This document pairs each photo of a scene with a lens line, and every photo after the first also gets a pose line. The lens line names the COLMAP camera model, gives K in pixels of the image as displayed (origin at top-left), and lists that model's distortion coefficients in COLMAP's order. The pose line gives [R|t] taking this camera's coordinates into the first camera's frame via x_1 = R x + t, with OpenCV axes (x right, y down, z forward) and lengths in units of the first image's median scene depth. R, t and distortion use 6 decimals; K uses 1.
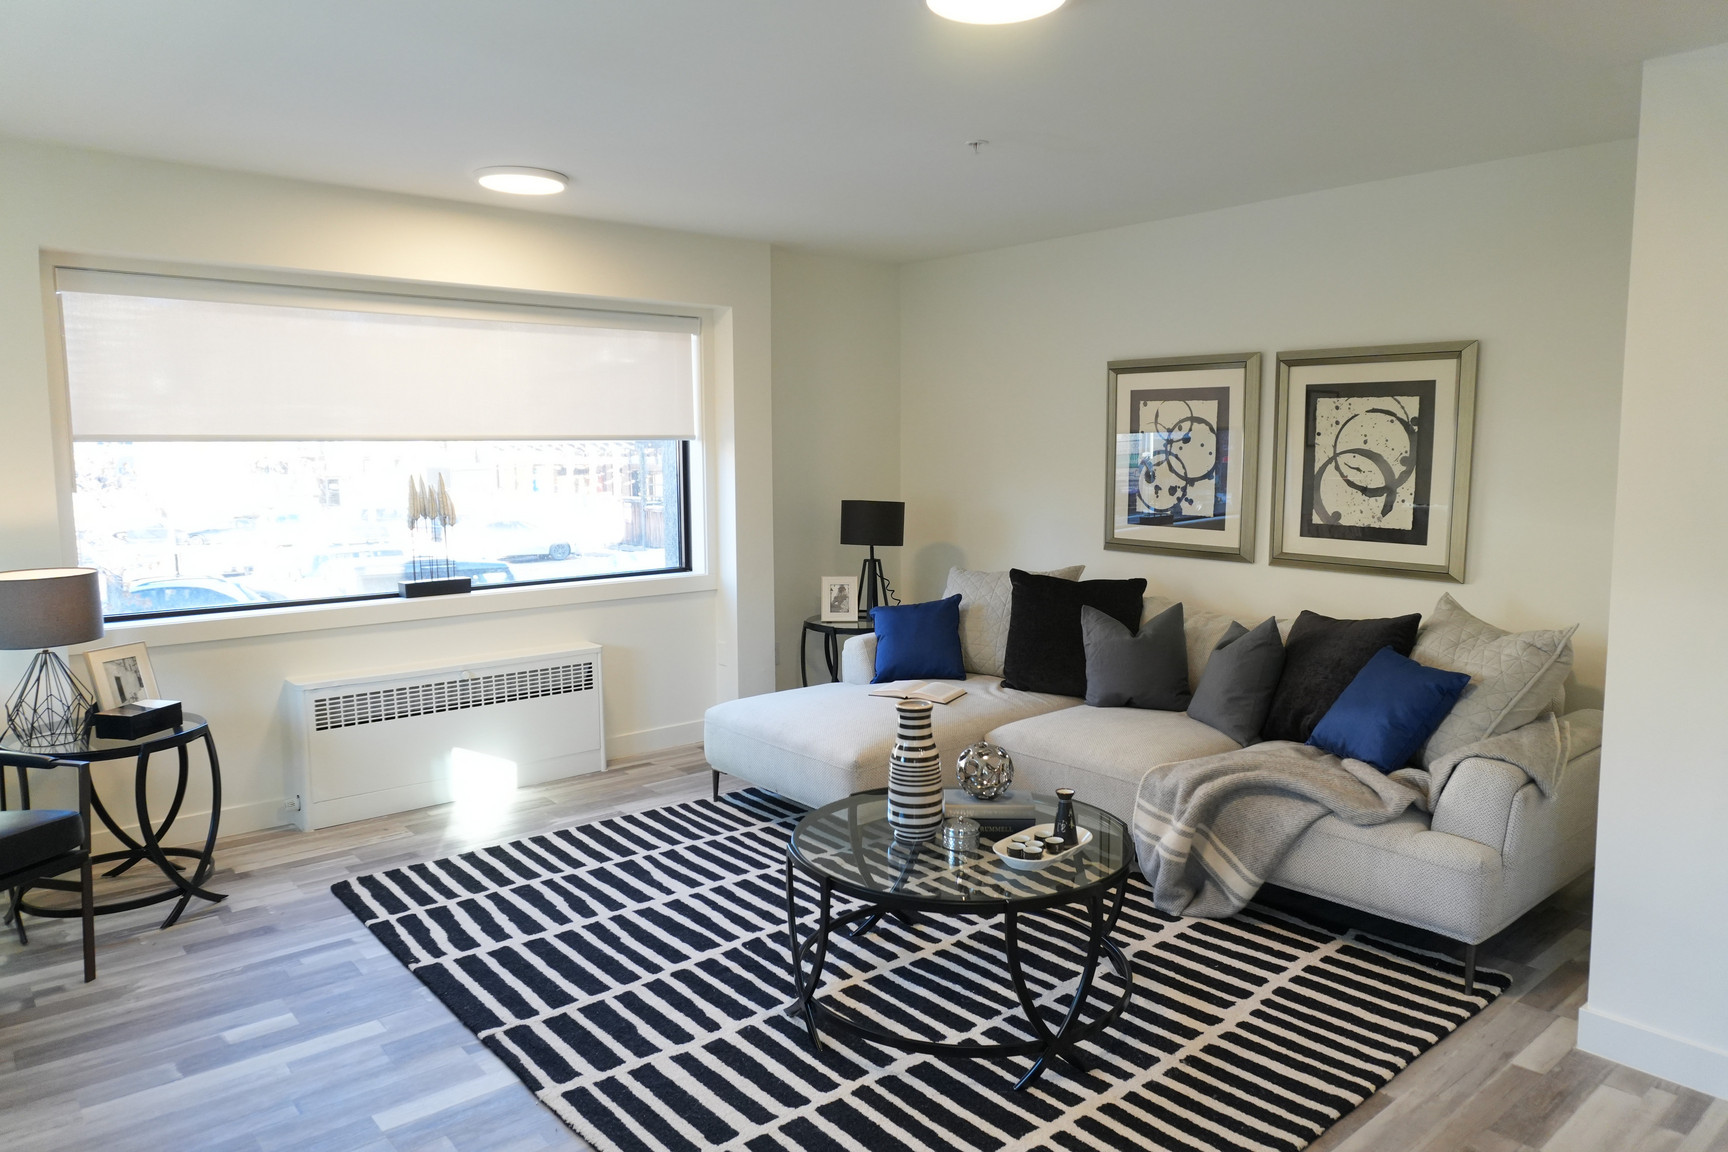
lens RADIAL K [[1150.9, 0, 856.2], [0, 1150.9, 573.4], [0, 0, 1]] dist [-0.002709, 0.001378]
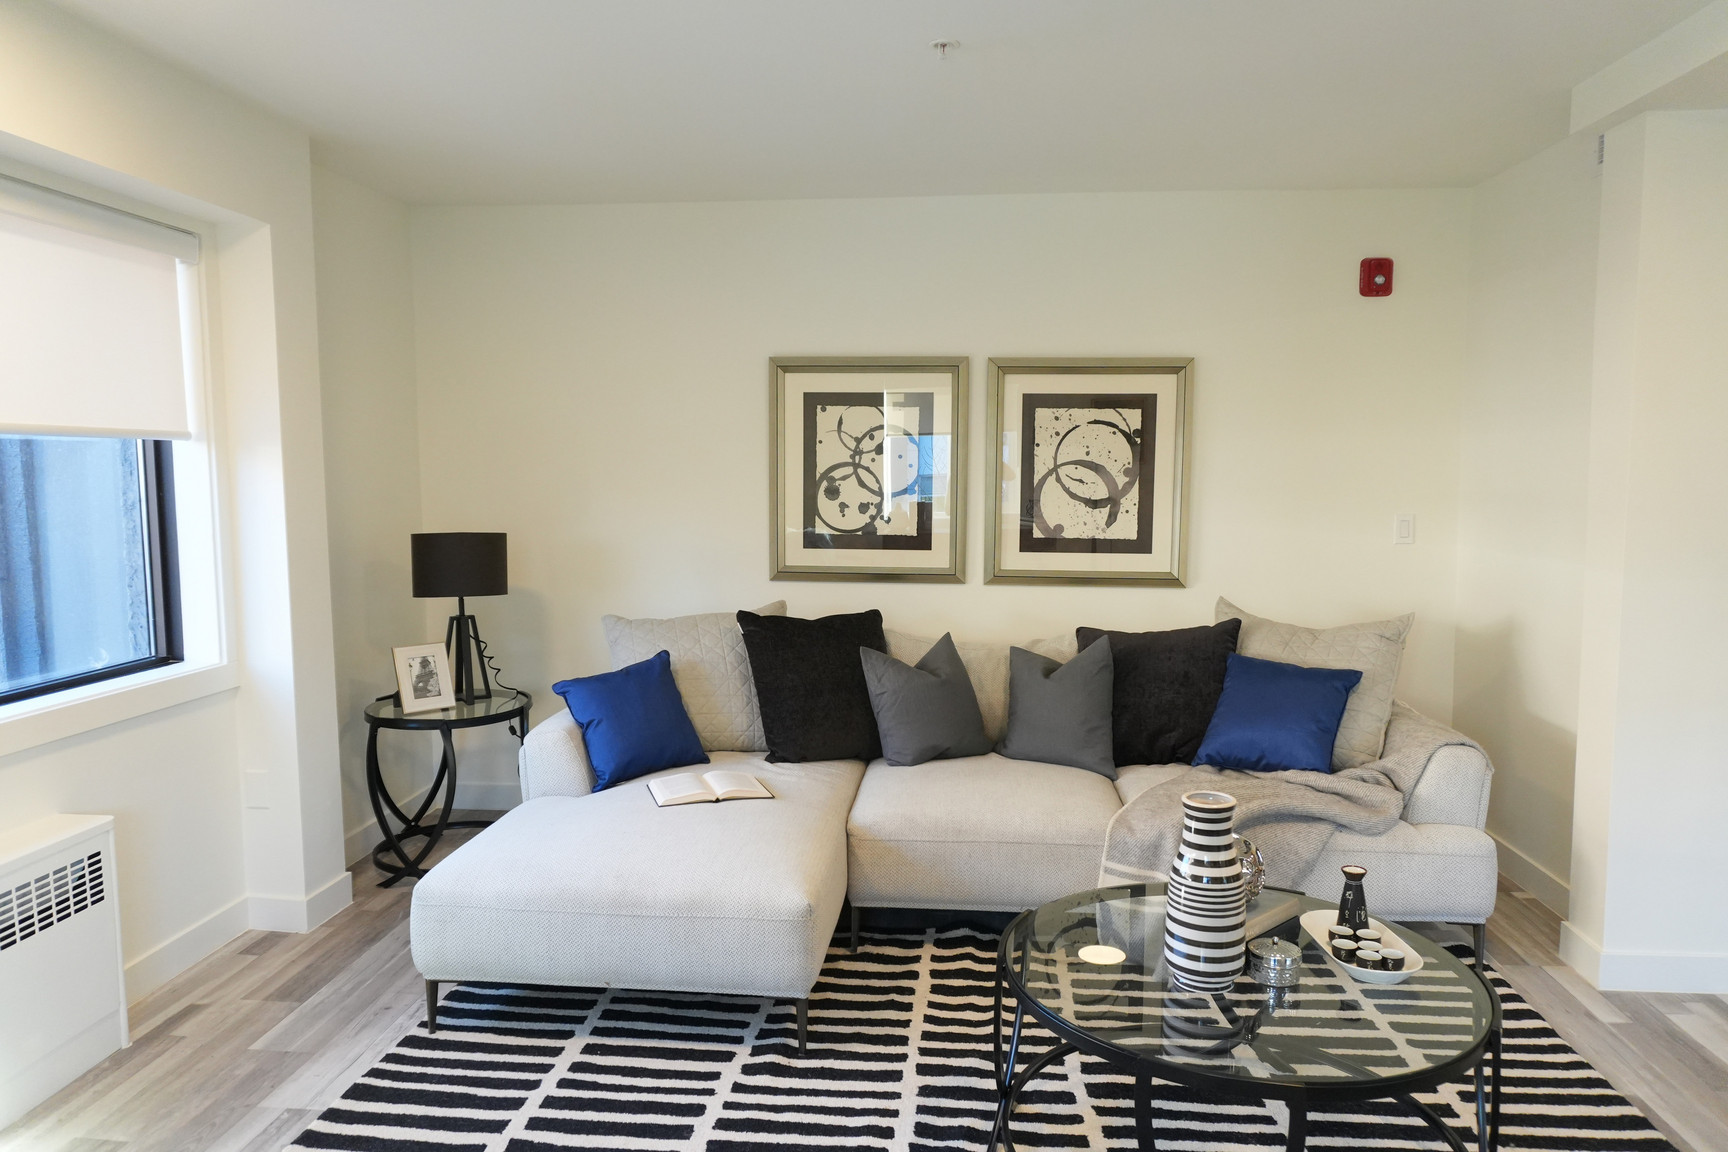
lens RADIAL K [[1150.9, 0, 862.7], [0, 1150.9, 578.9], [0, 0, 1]] dist [-0.002709, 0.001378]
pose [[0.710200, -0.060704, 0.701378, -0.384595], [0.075781, 0.997079, 0.009562, -0.029065], [-0.699909, 0.046360, 0.712726, 0.414928]]
